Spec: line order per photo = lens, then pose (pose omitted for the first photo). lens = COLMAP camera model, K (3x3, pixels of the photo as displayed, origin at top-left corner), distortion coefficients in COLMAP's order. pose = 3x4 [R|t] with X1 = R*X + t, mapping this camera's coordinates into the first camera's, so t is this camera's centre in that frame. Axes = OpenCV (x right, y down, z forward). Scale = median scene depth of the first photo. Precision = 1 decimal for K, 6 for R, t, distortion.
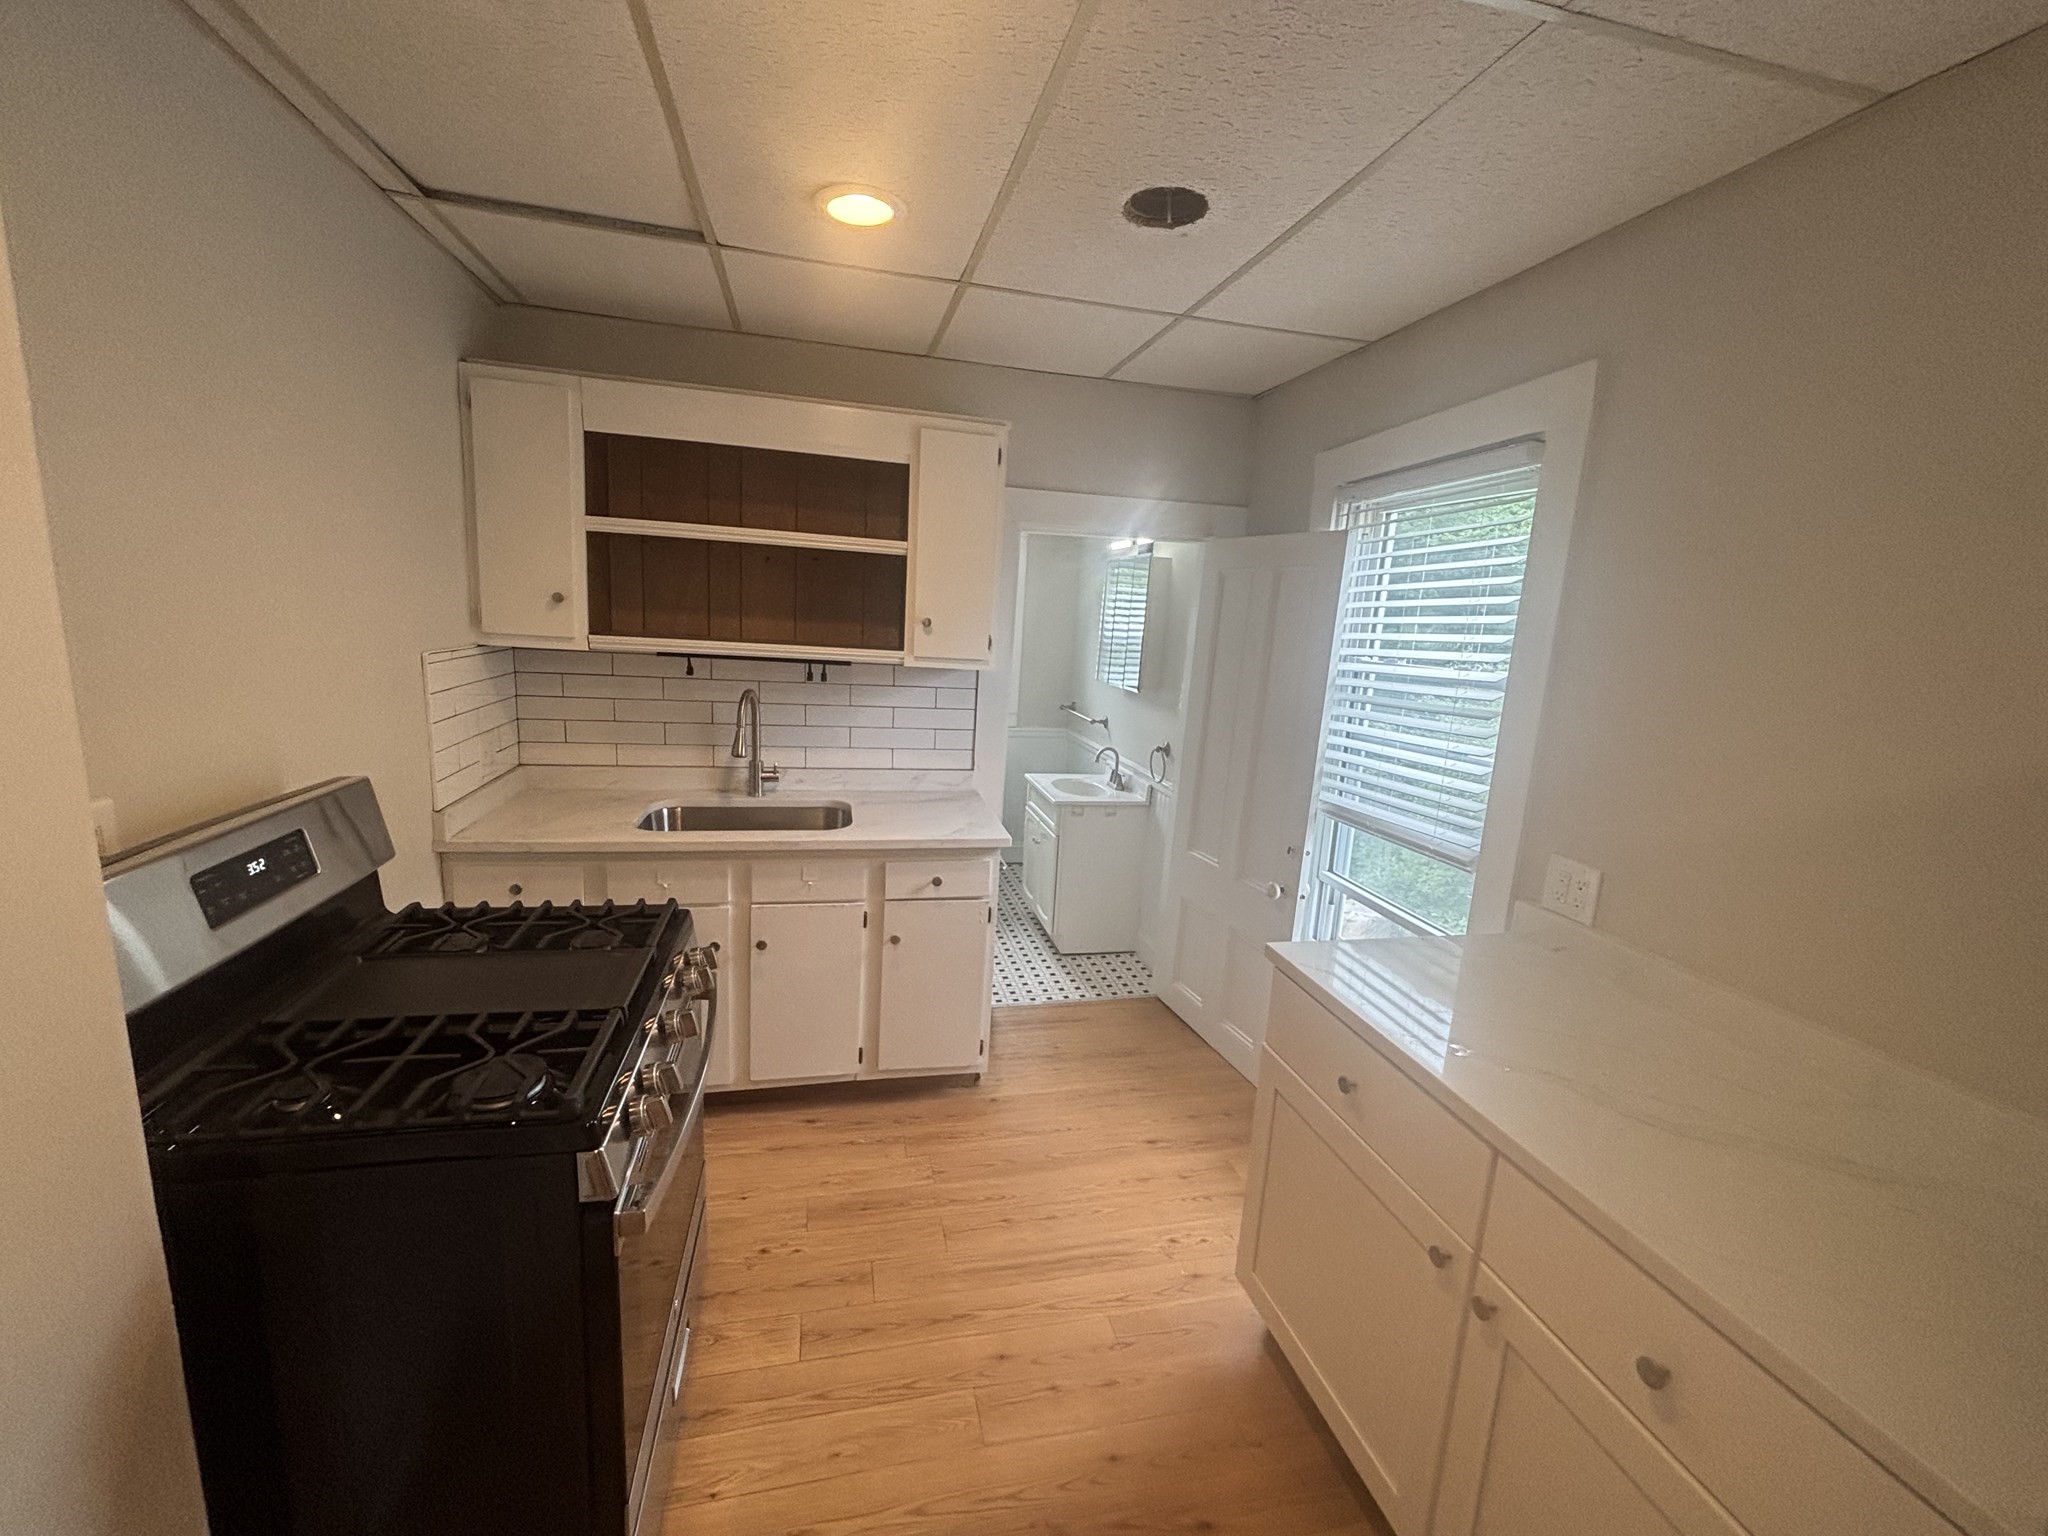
lens RADIAL K [[826.8, 0, 1022.0], [0, 826.8, 773.2], [0, 0, 1]] dist [0.030767, -0.022416]
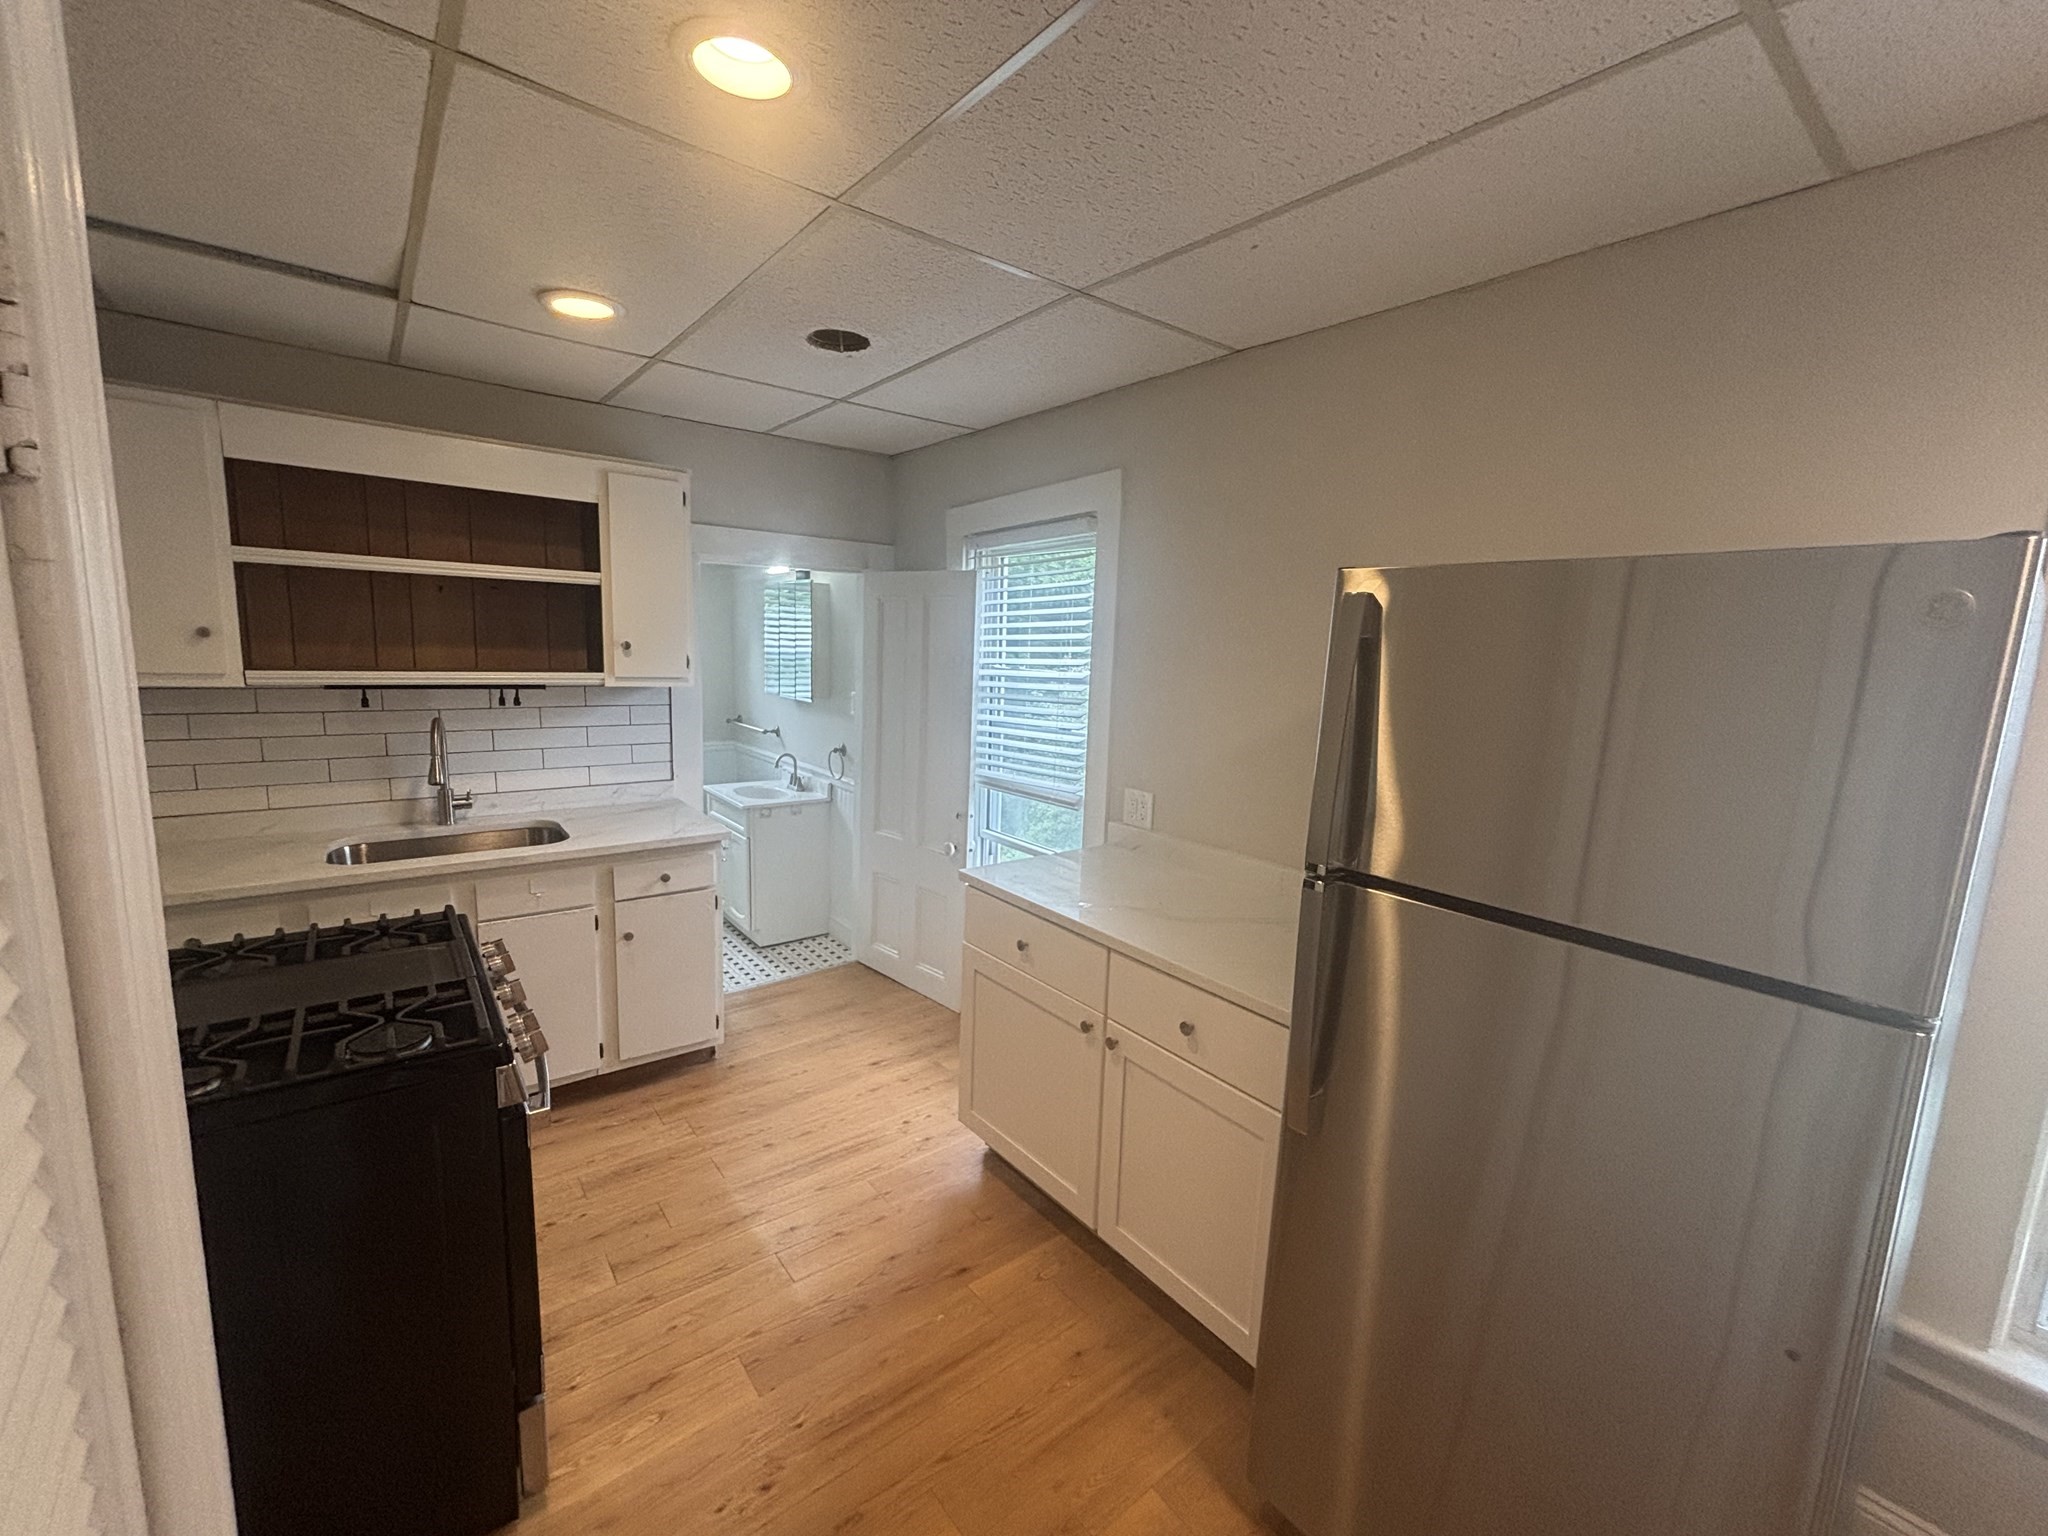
lens RADIAL K [[826.2, 0, 1016.6], [0, 826.2, 774.2], [0, 0, 1]] dist [-0.001481, 0.000037]
pose [[0.905903, -0.090087, 0.413792, -0.119841], [0.095193, 0.995424, 0.008311, 0.027112], [-0.412647, 0.031861, 0.910334, -0.208634]]
